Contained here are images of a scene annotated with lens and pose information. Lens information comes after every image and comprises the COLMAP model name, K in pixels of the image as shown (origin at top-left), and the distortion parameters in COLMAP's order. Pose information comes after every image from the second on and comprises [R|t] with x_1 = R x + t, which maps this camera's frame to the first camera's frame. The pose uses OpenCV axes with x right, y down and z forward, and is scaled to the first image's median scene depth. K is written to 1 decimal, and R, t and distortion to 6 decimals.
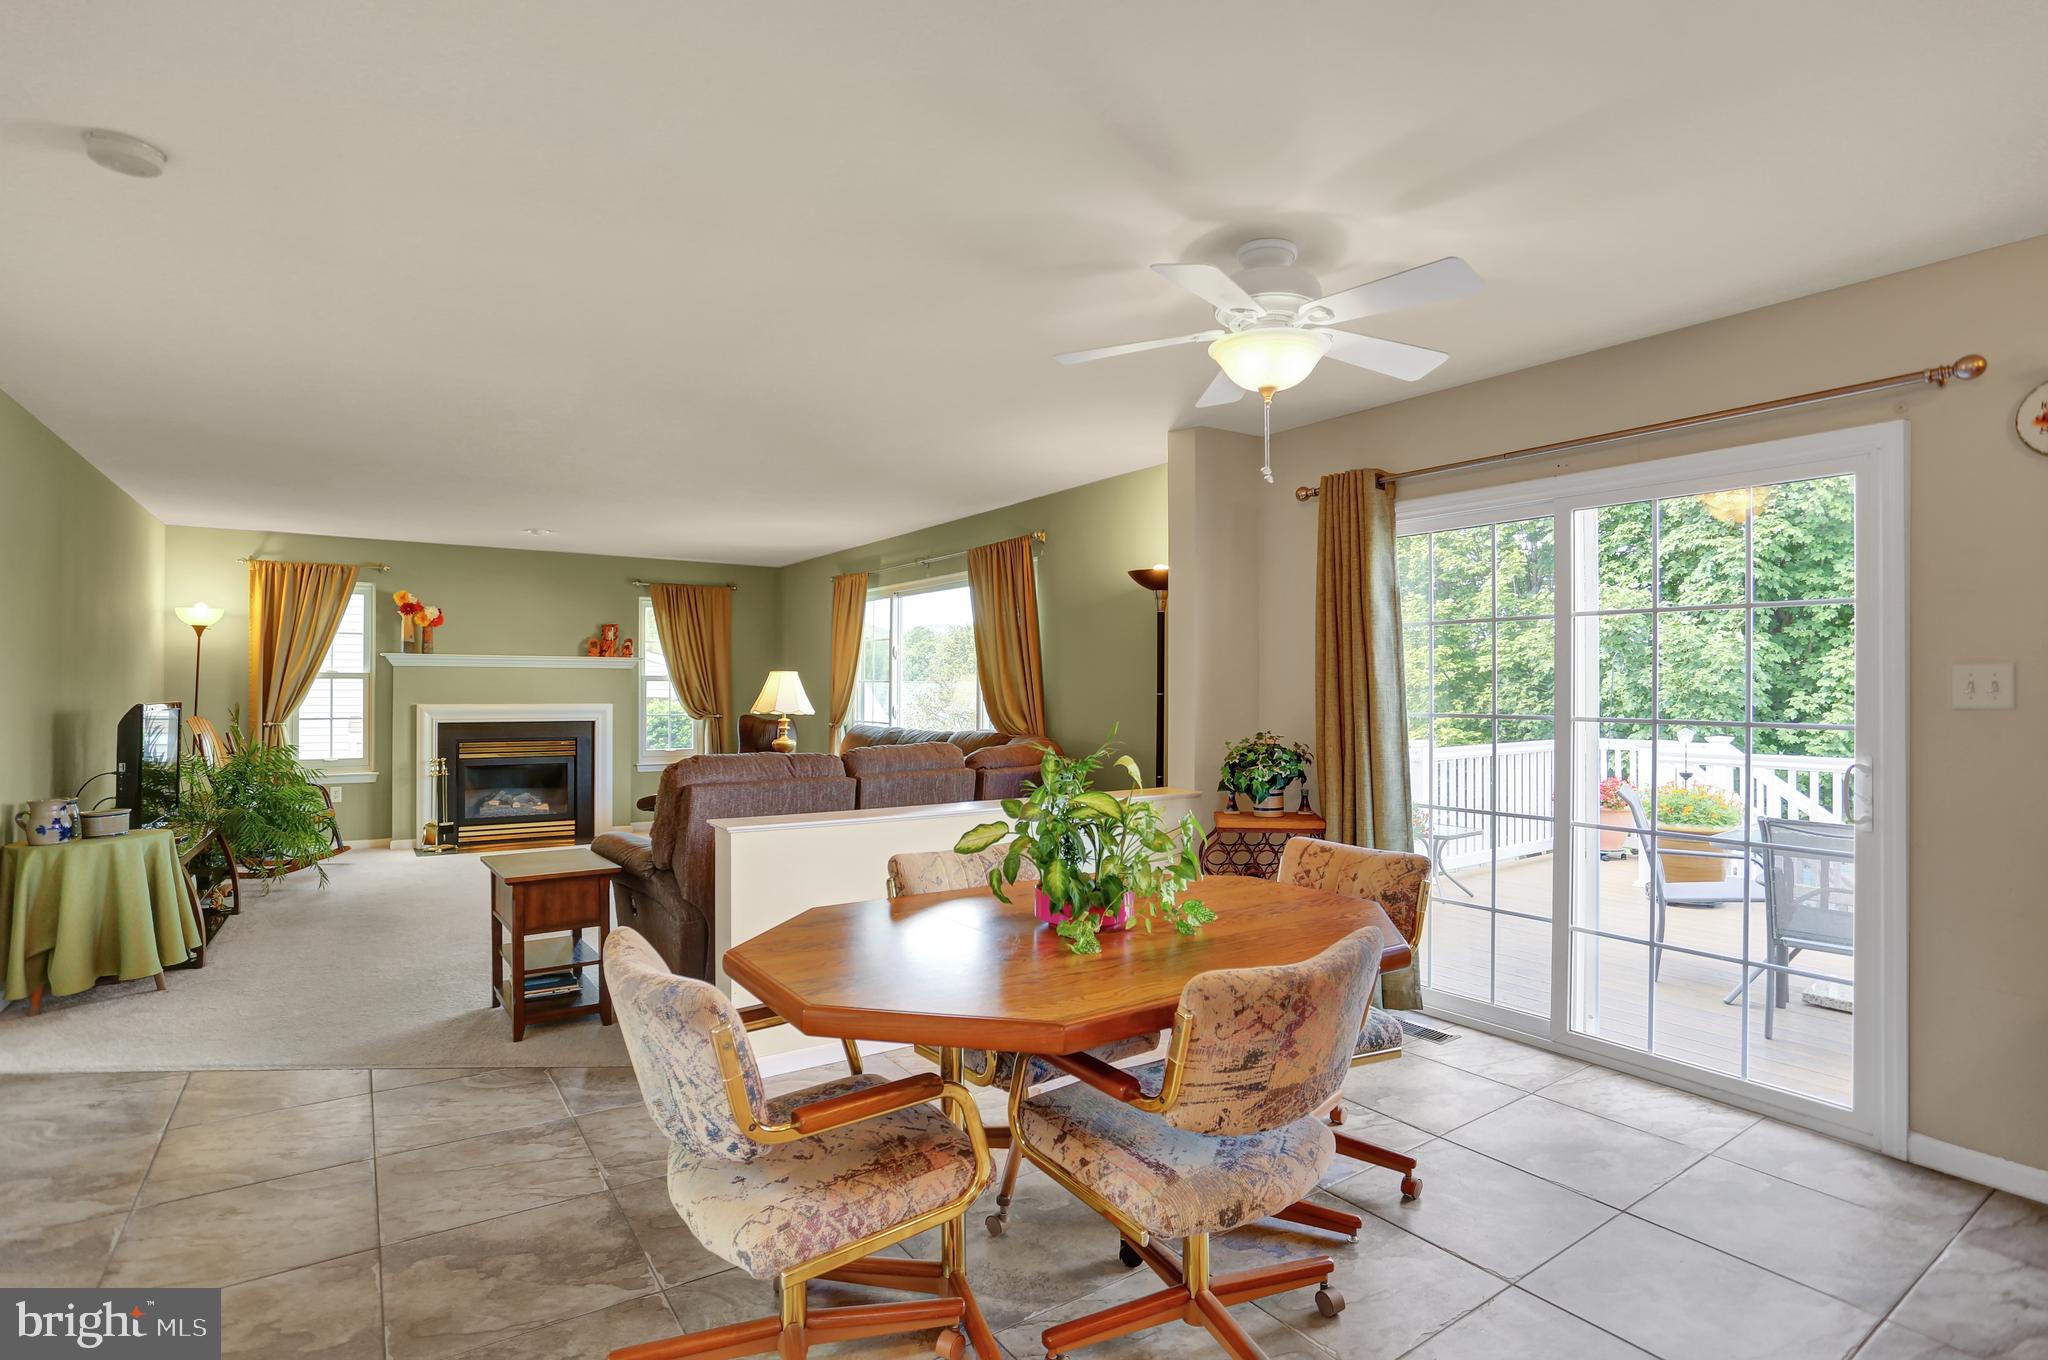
lens RADIAL K [[975.8, 0, 1007.4], [0, 975.8, 687.1], [0, 0, 1]] dist [-0.043087, 0.000957]
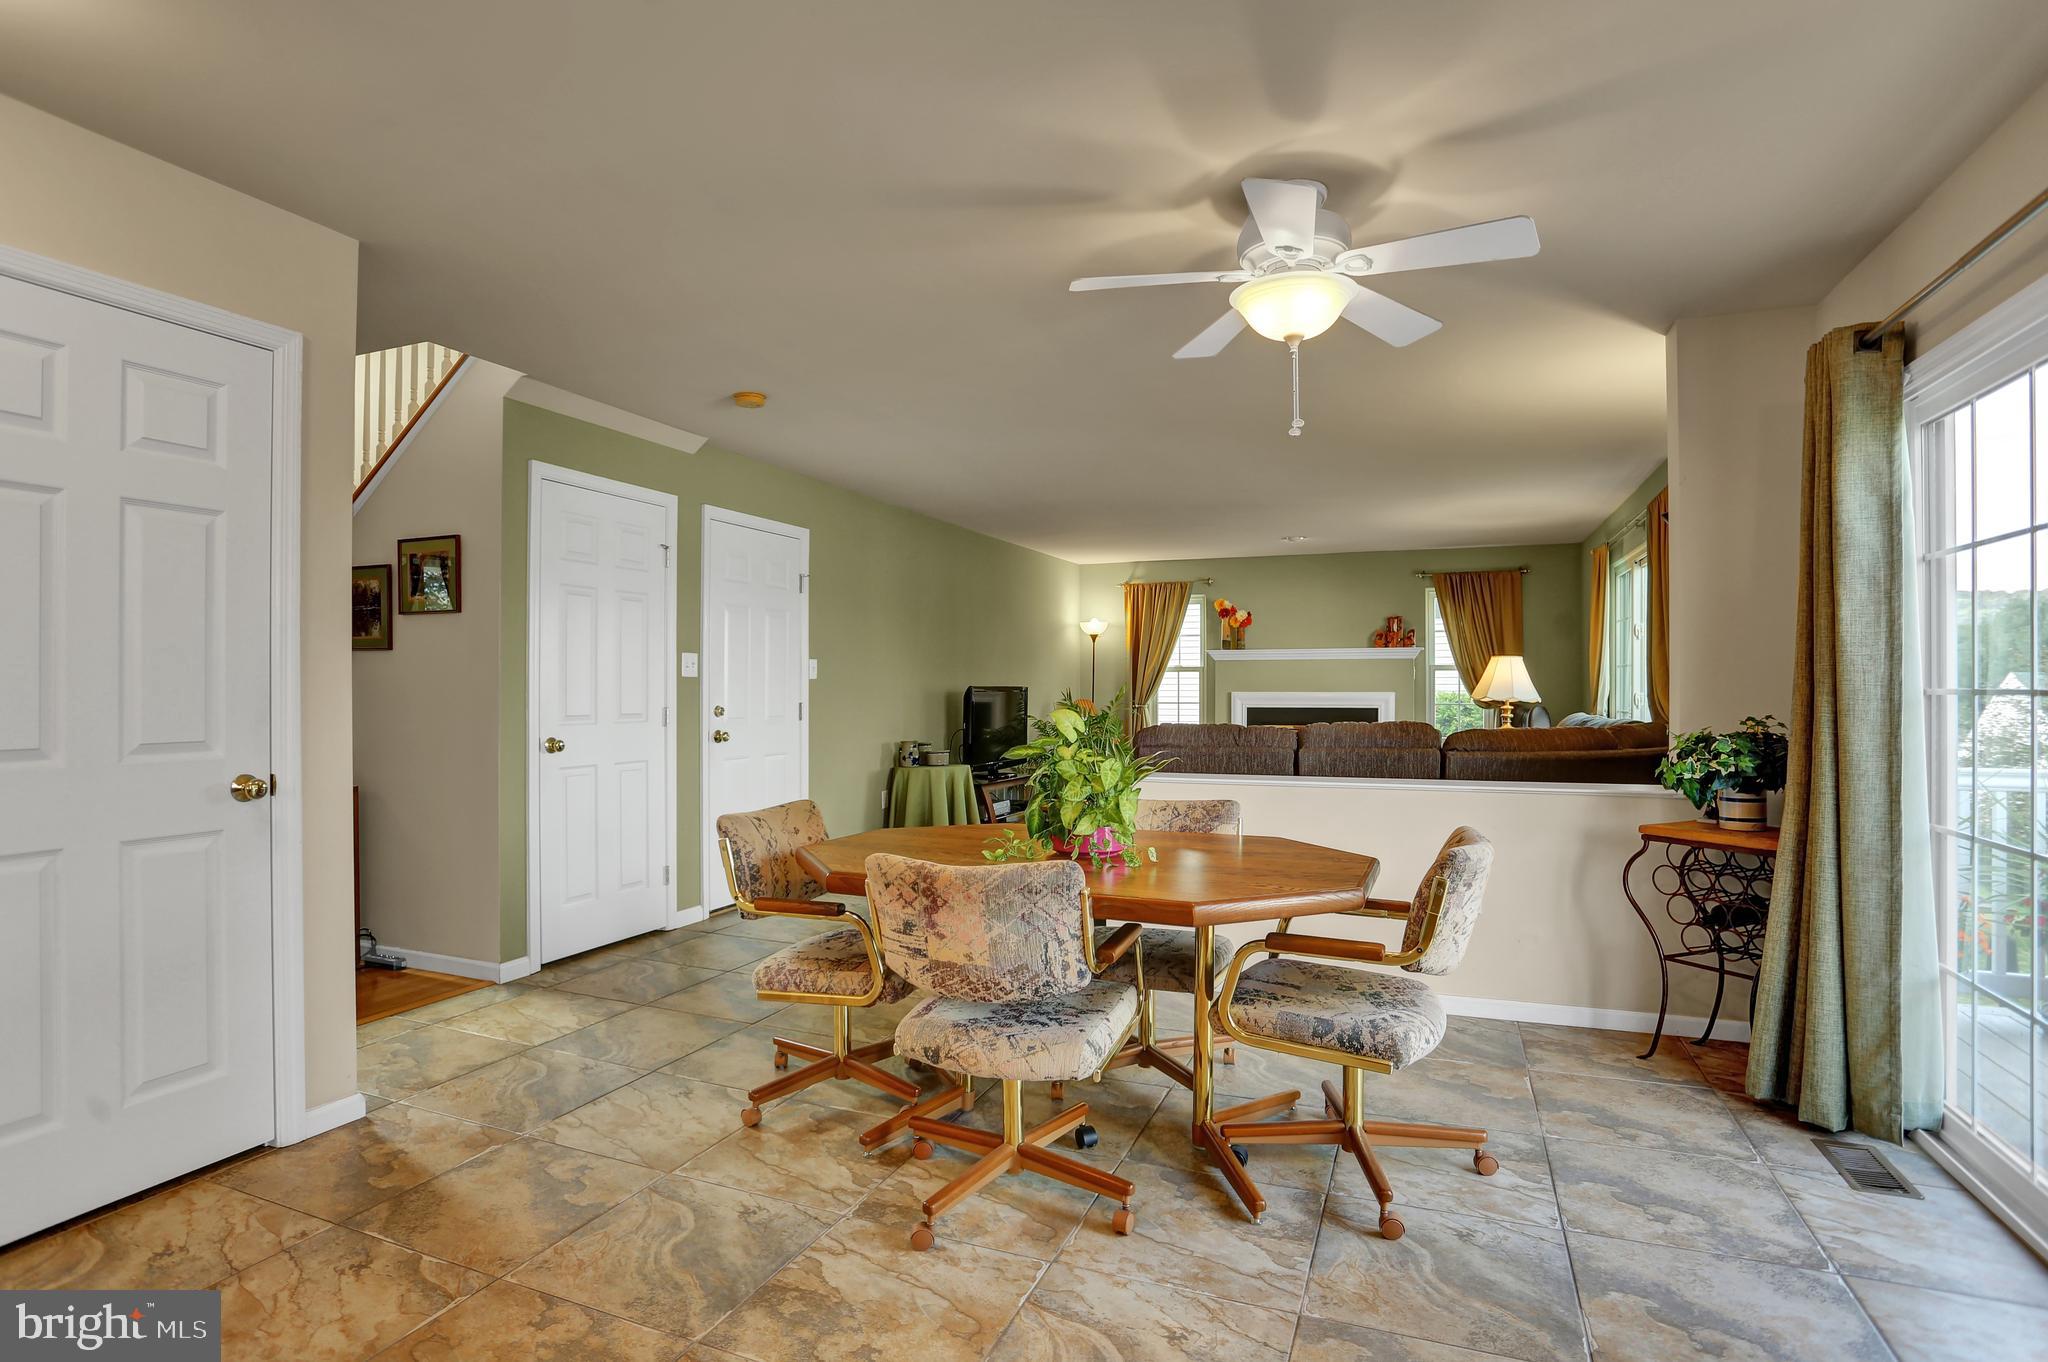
lens RADIAL K [[1016.8, 0, 1024.0], [0, 1016.8, 681.0], [0, 0, 1]] dist [-0.071690, 0.000160]
pose [[0.550909, -0.007387, -0.834532, 0.308146], [0.002963, 0.999972, -0.006895, 0.012494], [0.834560, 0.001325, 0.550916, 0.077394]]
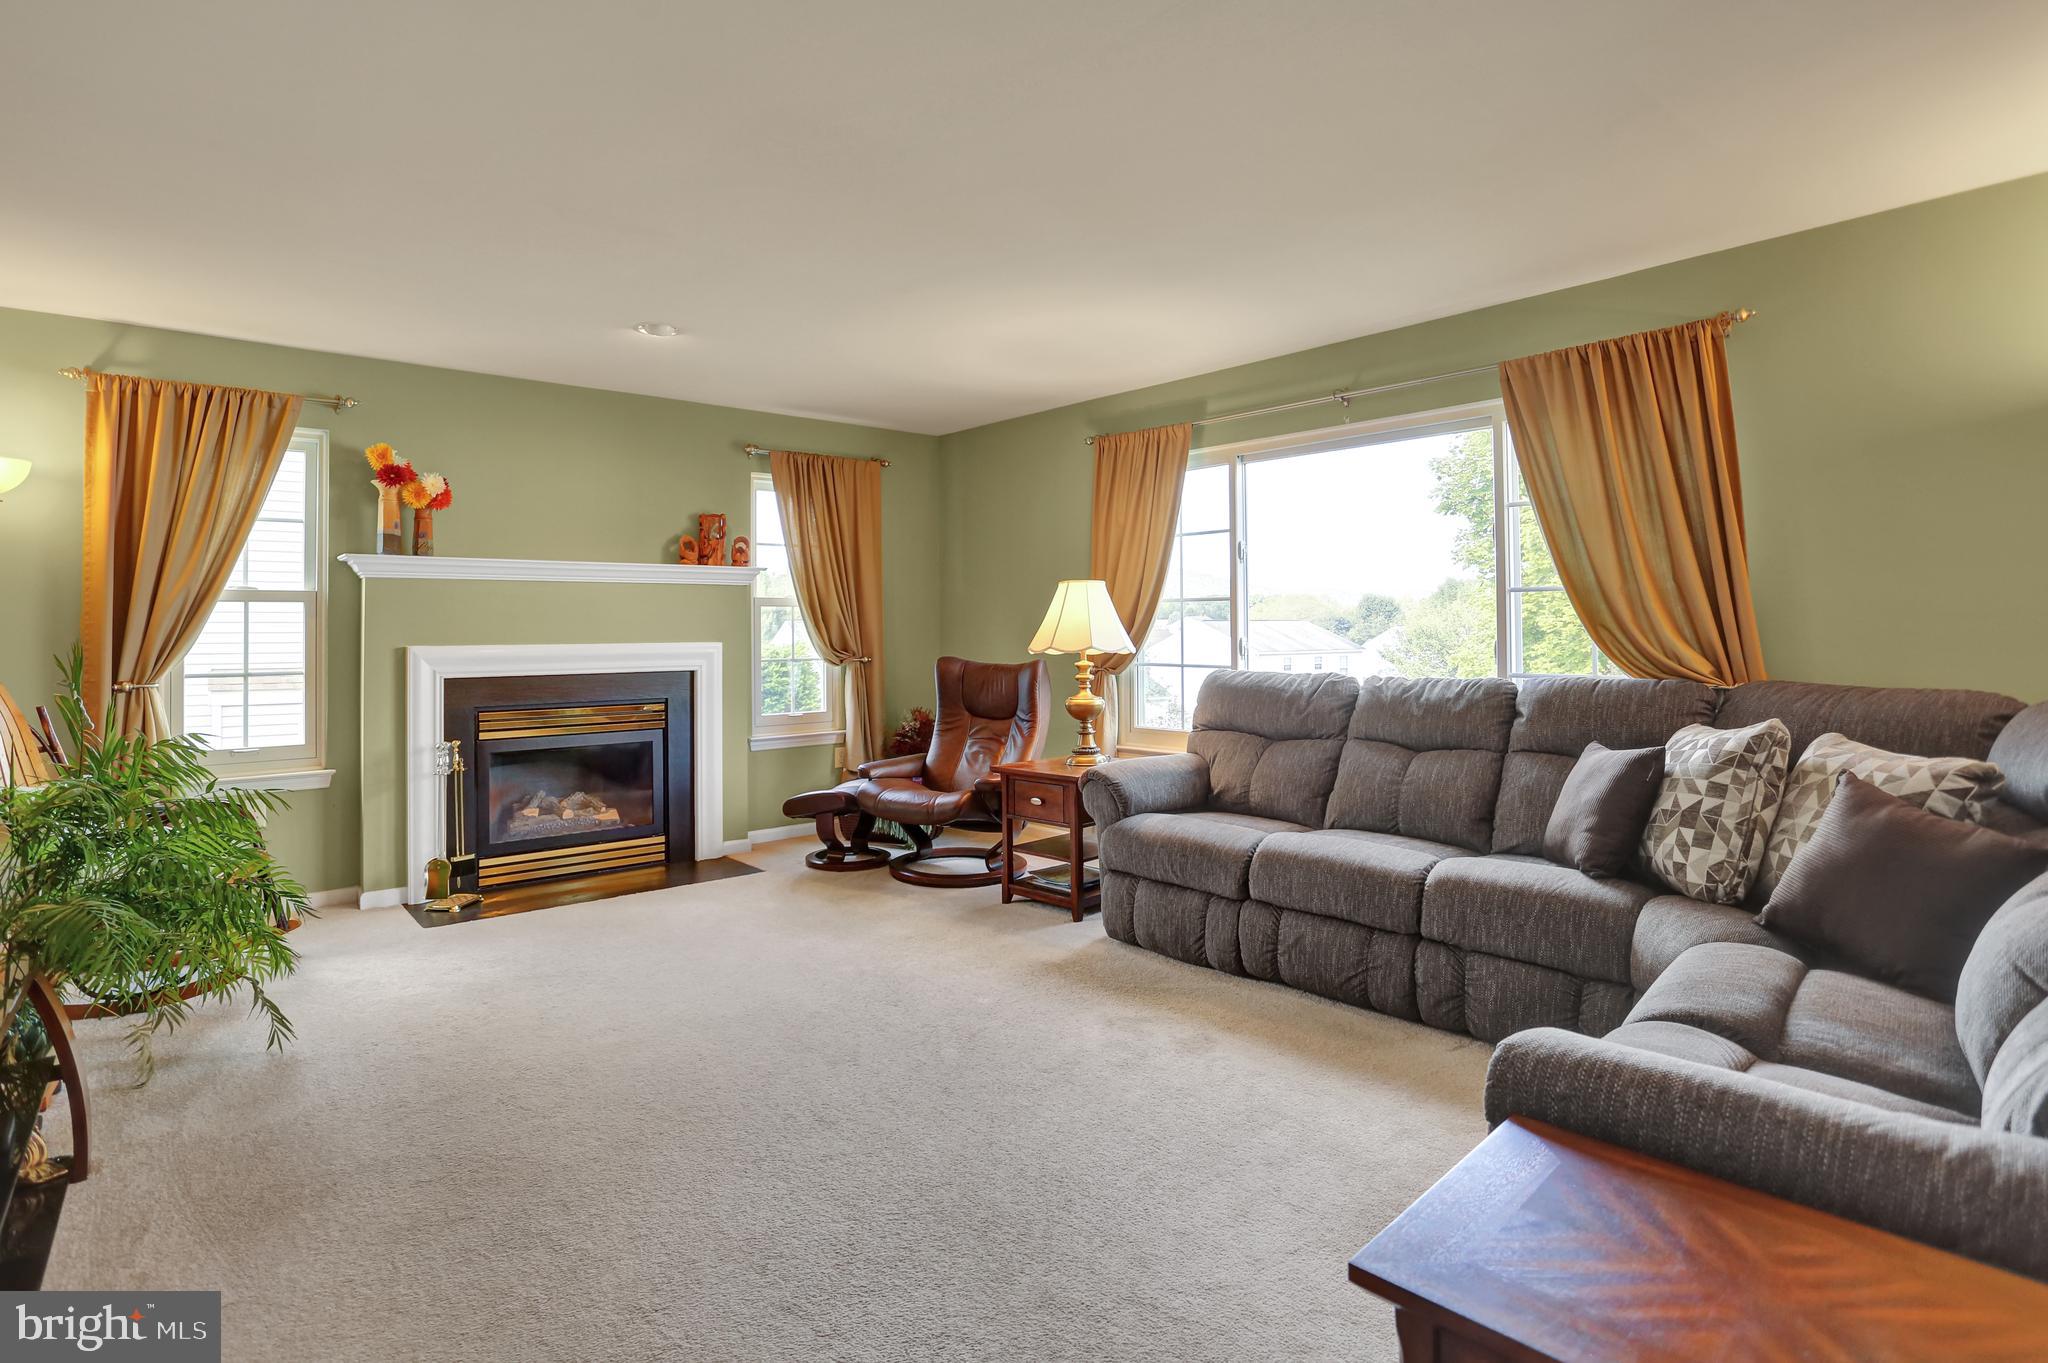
lens RADIAL K [[1004.8, 0, 1032.3], [0, 1004.8, 615.6], [0, 0, 1]] dist [-0.079399, 0.025459]
pose [[0.991497, -0.008738, 0.129832, -0.327812], [0.010242, 0.999888, -0.010923, 0.010014], [-0.129722, 0.012160, 0.991476, 0.388328]]
